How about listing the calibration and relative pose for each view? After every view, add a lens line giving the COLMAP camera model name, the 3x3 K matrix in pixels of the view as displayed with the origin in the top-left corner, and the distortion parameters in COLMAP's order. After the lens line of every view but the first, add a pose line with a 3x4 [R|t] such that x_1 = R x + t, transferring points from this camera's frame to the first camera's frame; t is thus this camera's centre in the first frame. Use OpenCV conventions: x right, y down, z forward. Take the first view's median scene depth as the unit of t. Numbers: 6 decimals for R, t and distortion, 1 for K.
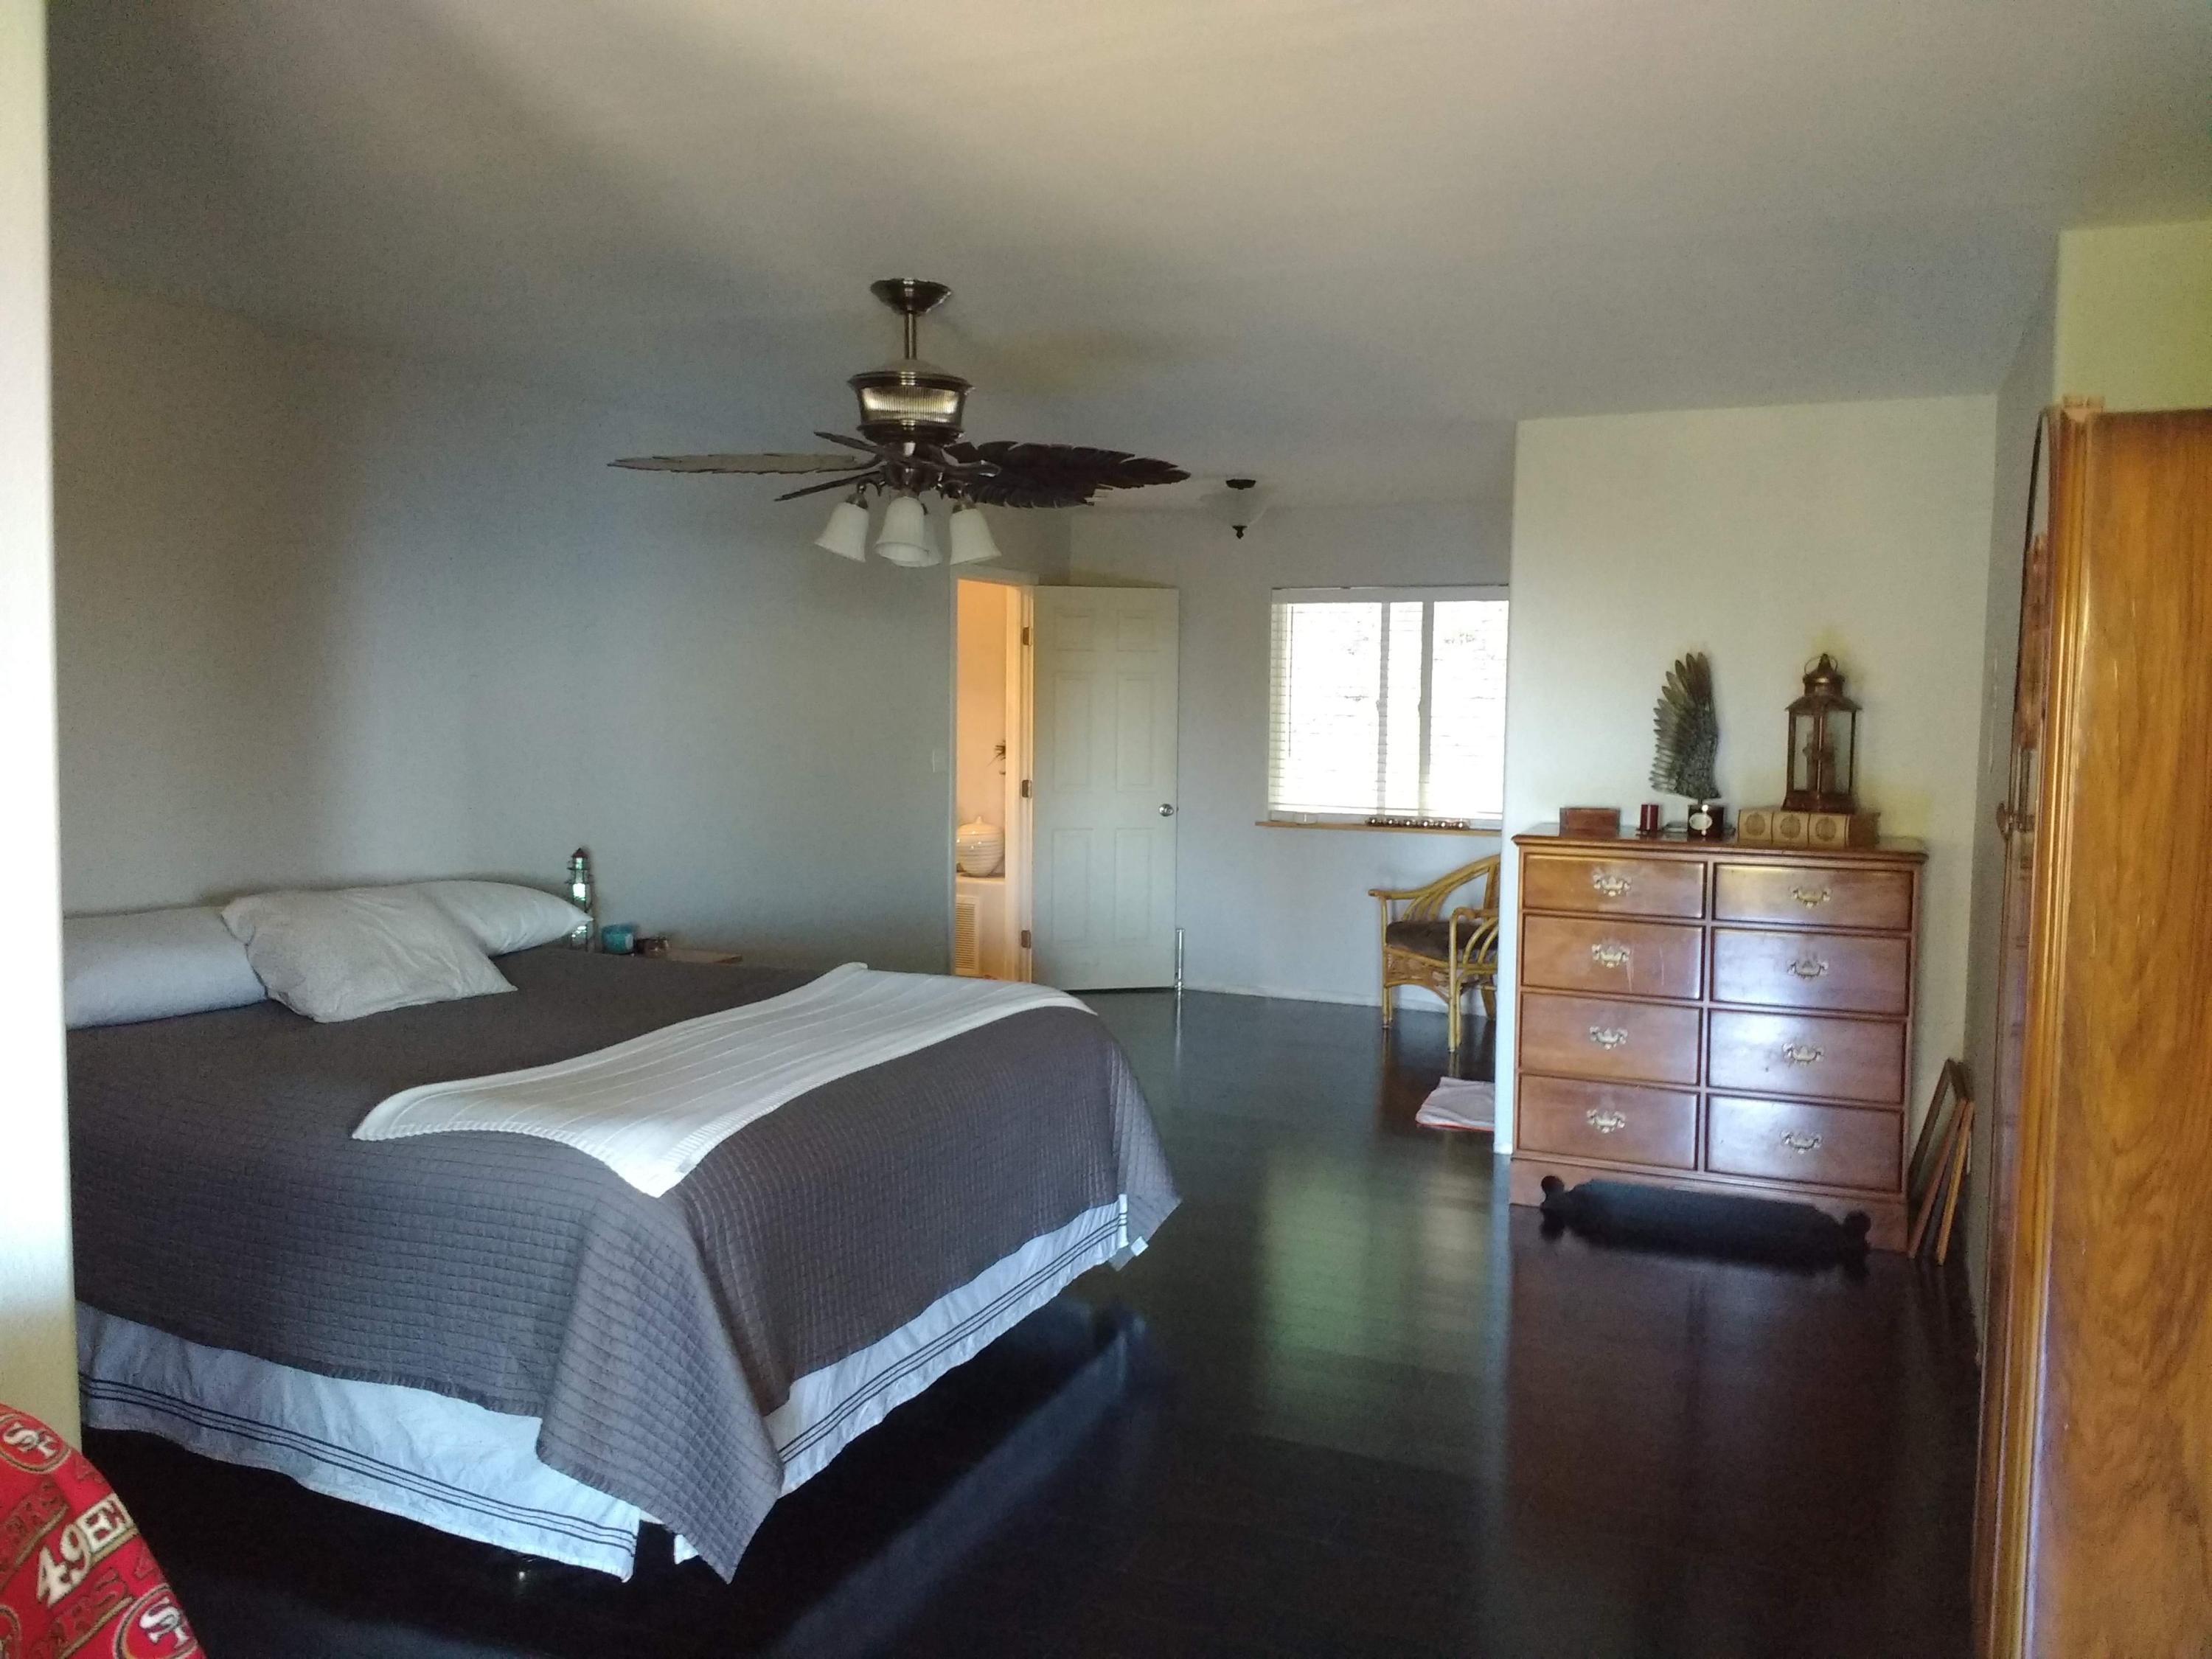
lens RADIAL K [[1754.1, 0, 1102.7], [0, 1754.1, 824.7], [0, 0, 1]] dist [0.112293, -0.175028]
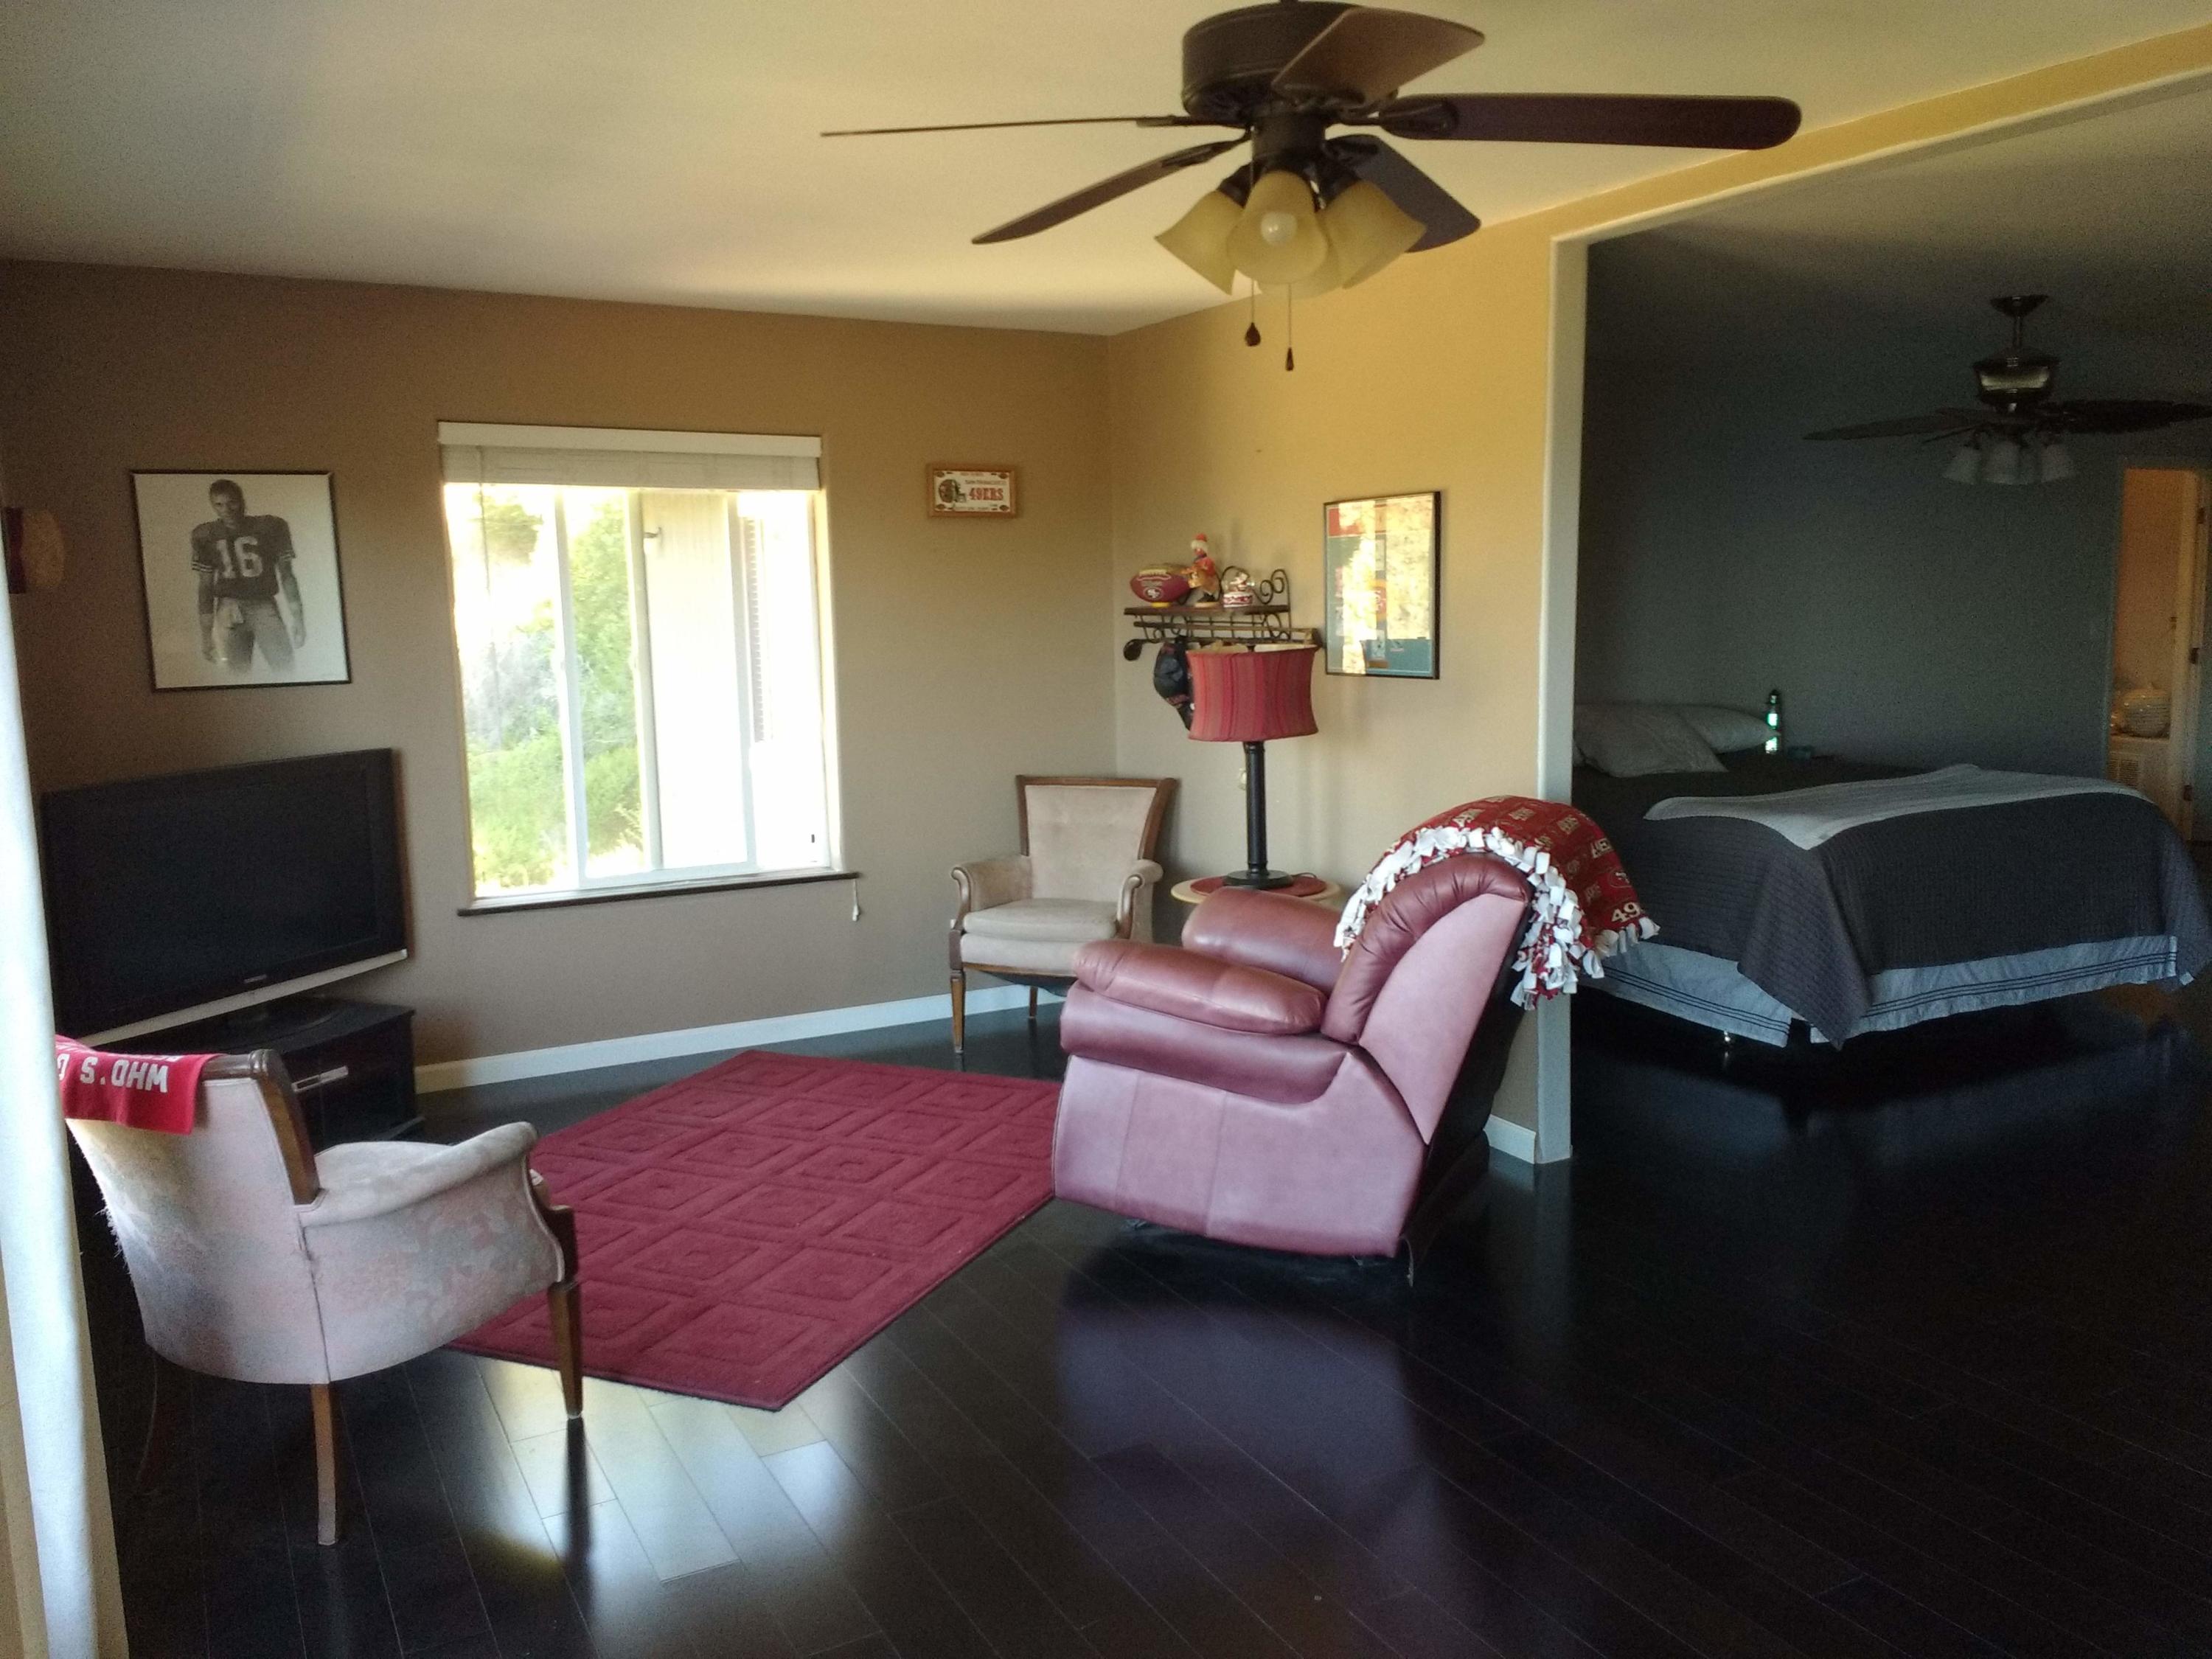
lens RADIAL K [[1754.1, 0, 1102.7], [0, 1754.1, 824.7], [0, 0, 1]] dist [0.112293, -0.175028]
pose [[0.794612, 0.054572, -0.604660, 0.217540], [-0.018606, 0.997673, 0.065591, 0.056495], [0.606833, -0.040868, 0.793778, -0.702409]]
